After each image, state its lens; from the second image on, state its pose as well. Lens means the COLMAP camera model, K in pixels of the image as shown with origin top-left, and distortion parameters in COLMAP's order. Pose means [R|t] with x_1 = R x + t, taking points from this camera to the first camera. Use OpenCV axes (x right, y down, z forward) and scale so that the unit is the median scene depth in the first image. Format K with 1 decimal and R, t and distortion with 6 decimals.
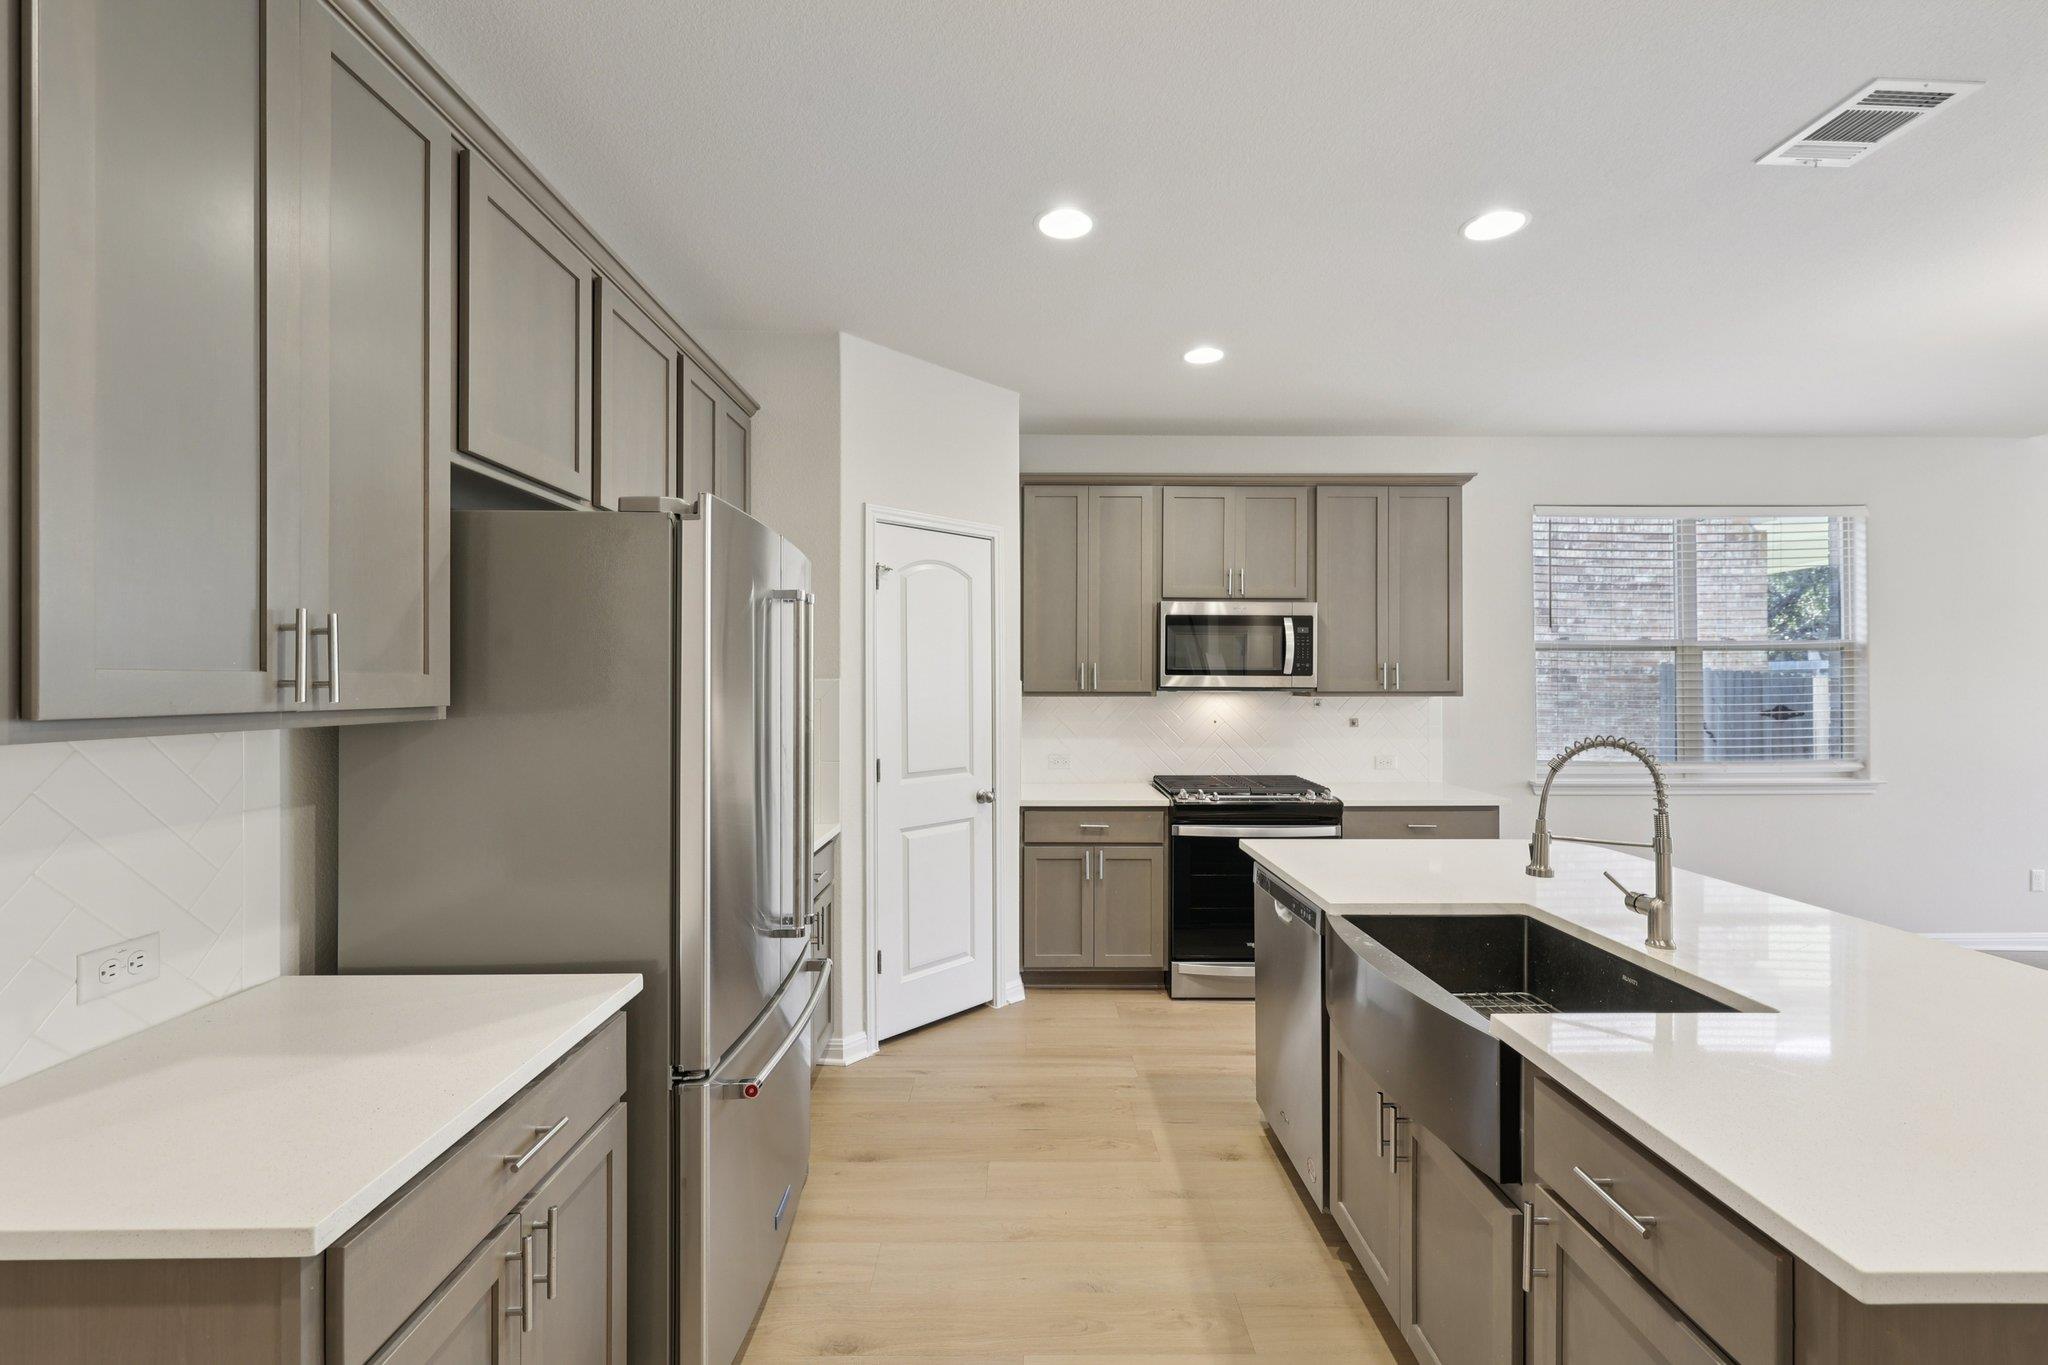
lens RADIAL K [[860.9, 0, 1022.5], [0, 860.9, 680.6], [0, 0, 1]] dist [-0.000282, 0.000059]
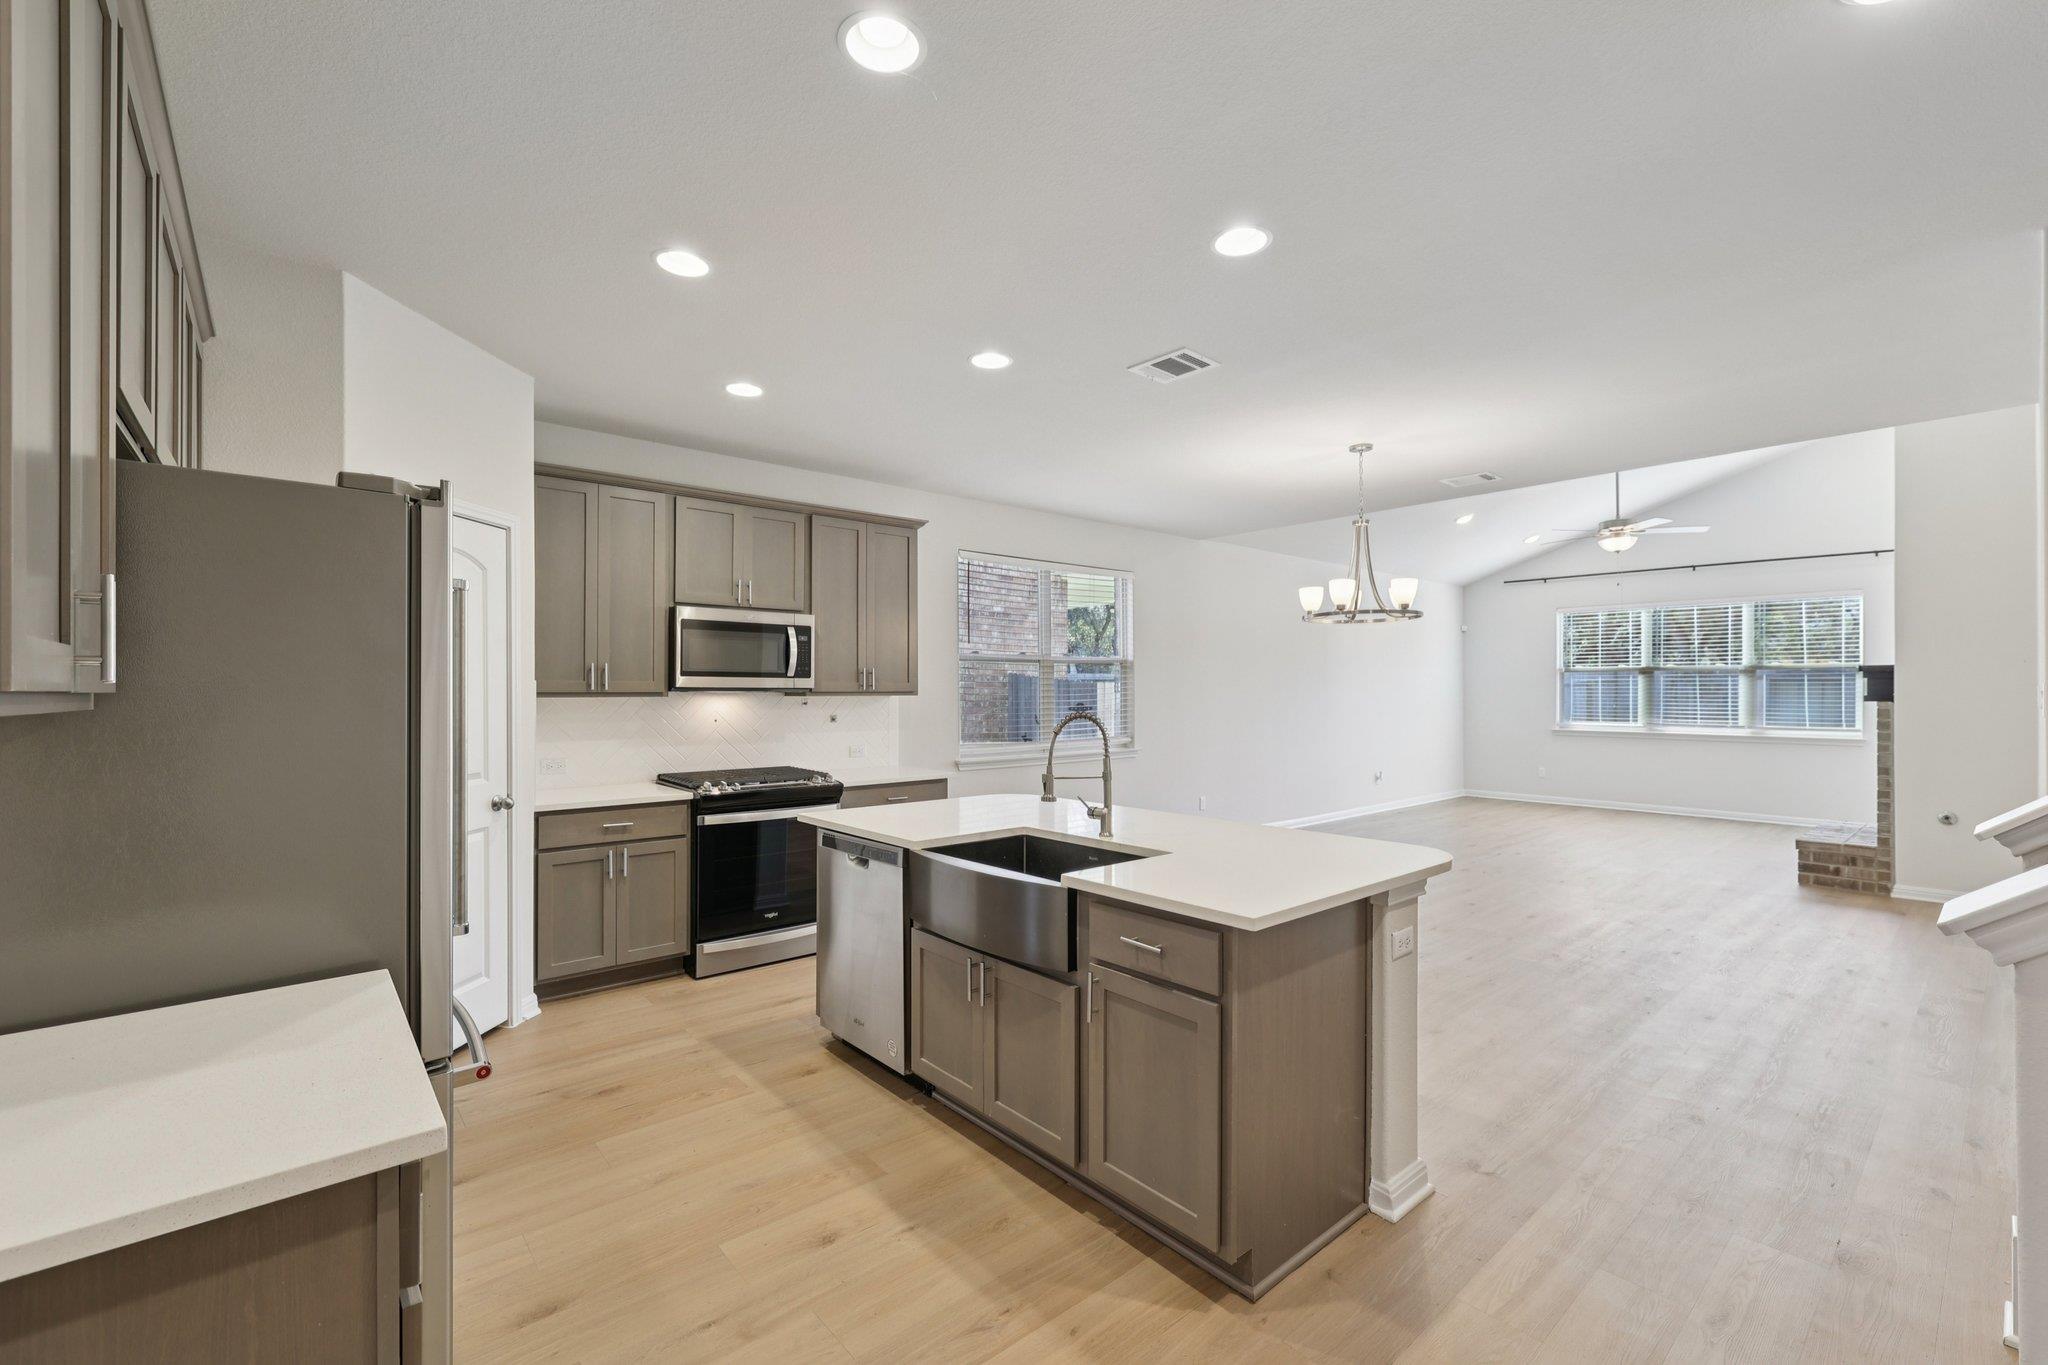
lens RADIAL K [[860.9, 0, 1029.2], [0, 860.9, 688.3], [0, 0, 1]] dist [-0.000282, 0.000059]
pose [[0.763900, 0.001028, 0.645334, -0.200485], [-0.000772, 0.999999, -0.000679, 0.009412], [-0.645334, 0.000021, 0.763901, -0.081503]]
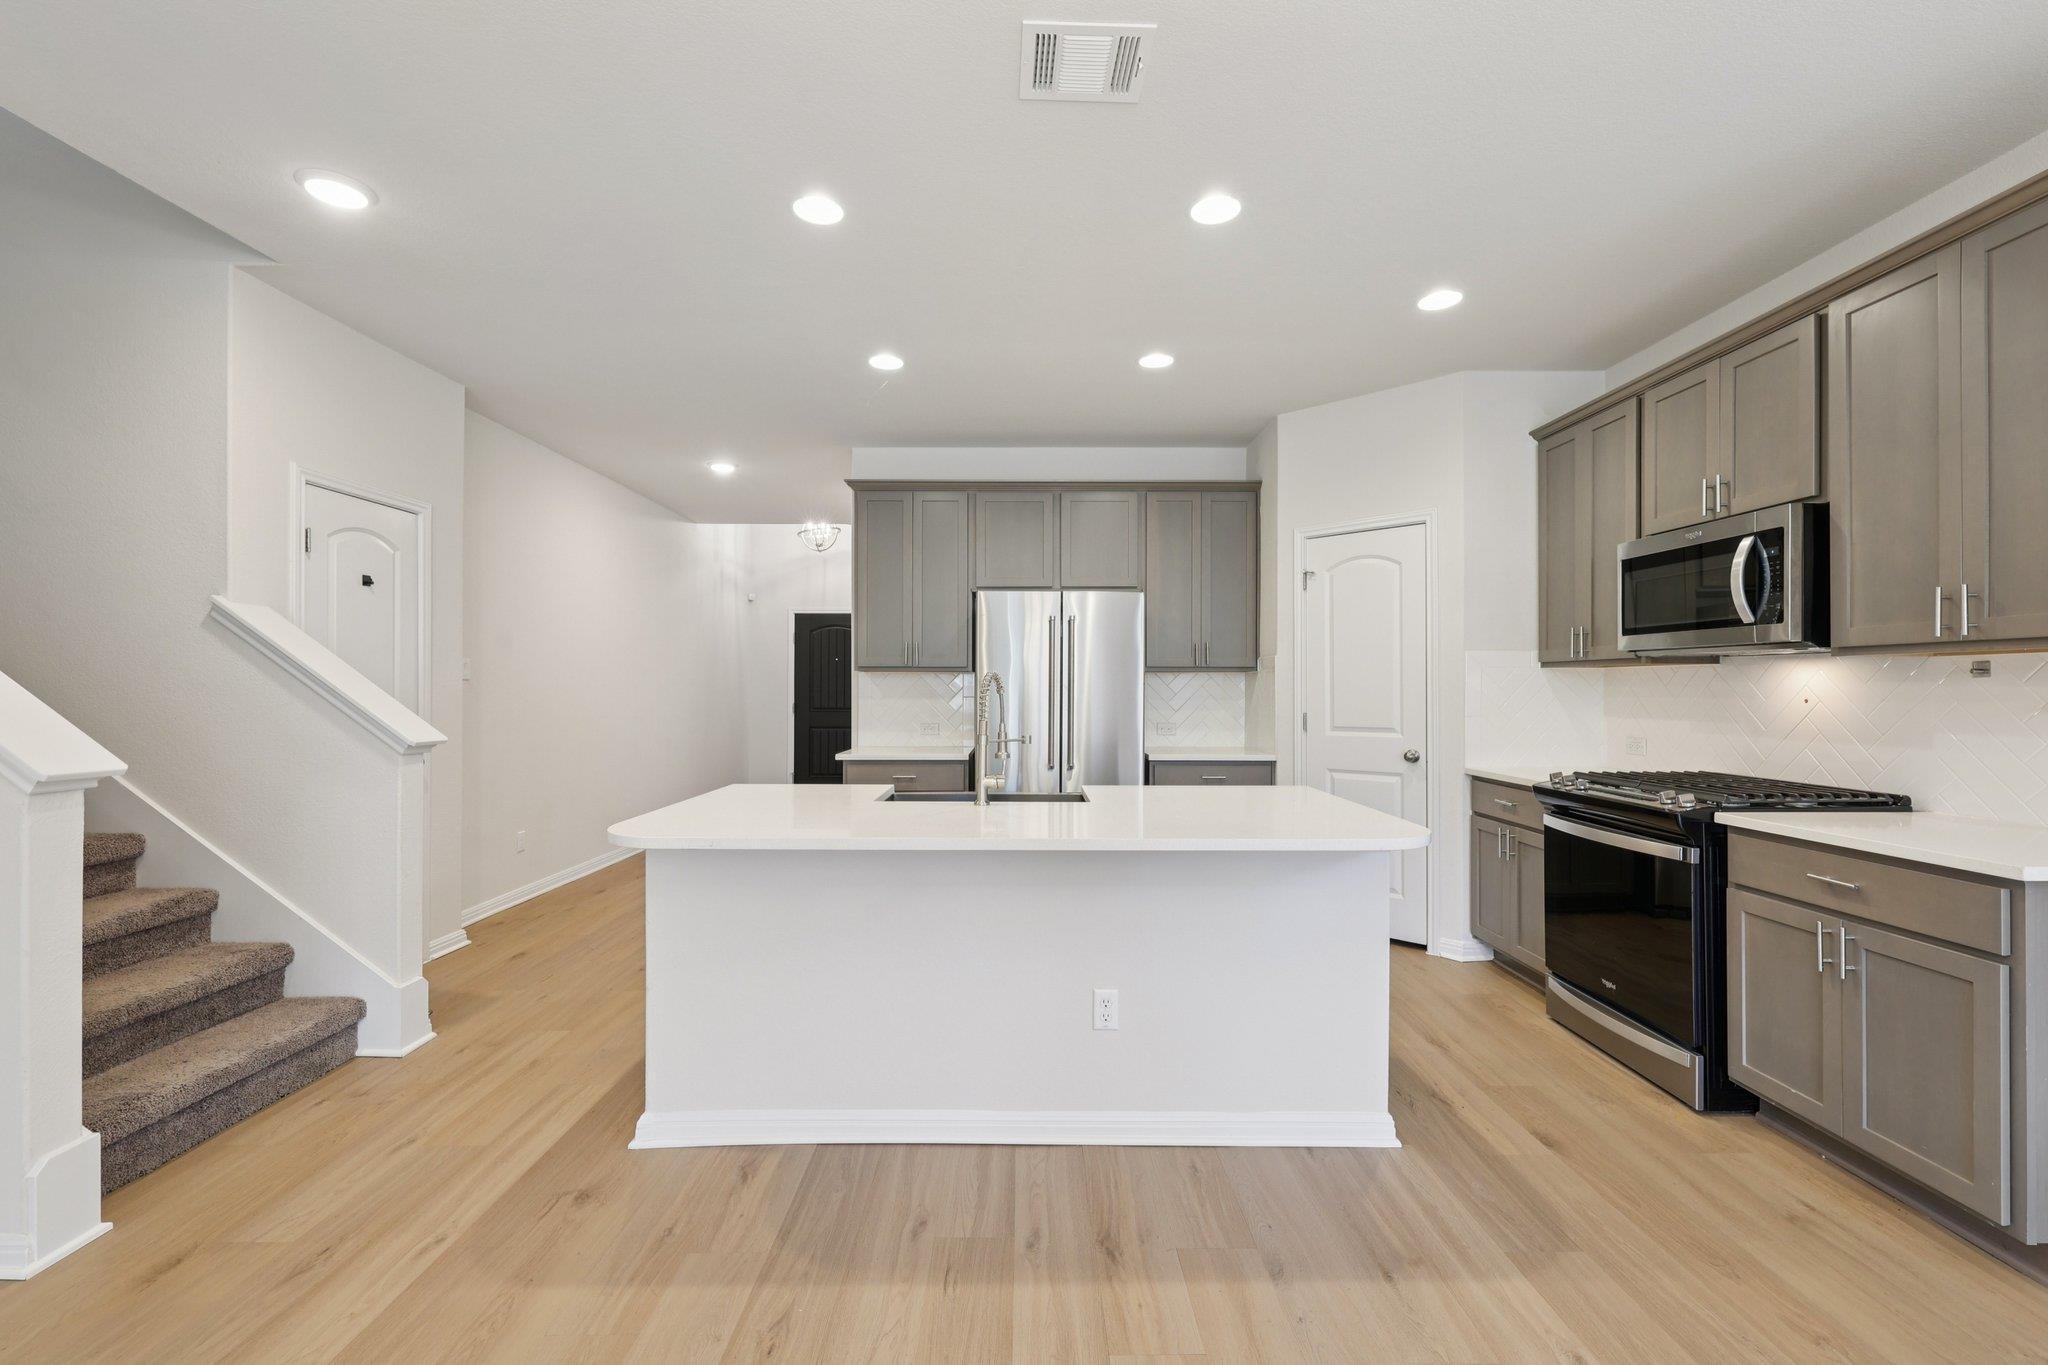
lens RADIAL K [[860.9, 0, 1025.1], [0, 860.9, 684.9], [0, 0, 1]] dist [-0.000282, 0.000059]
pose [[-0.011381, -0.009076, -0.999894, 1.032283], [-0.002092, 0.999957, -0.009052, 0.050781], [0.999933, 0.001988, -0.011400, 0.489777]]
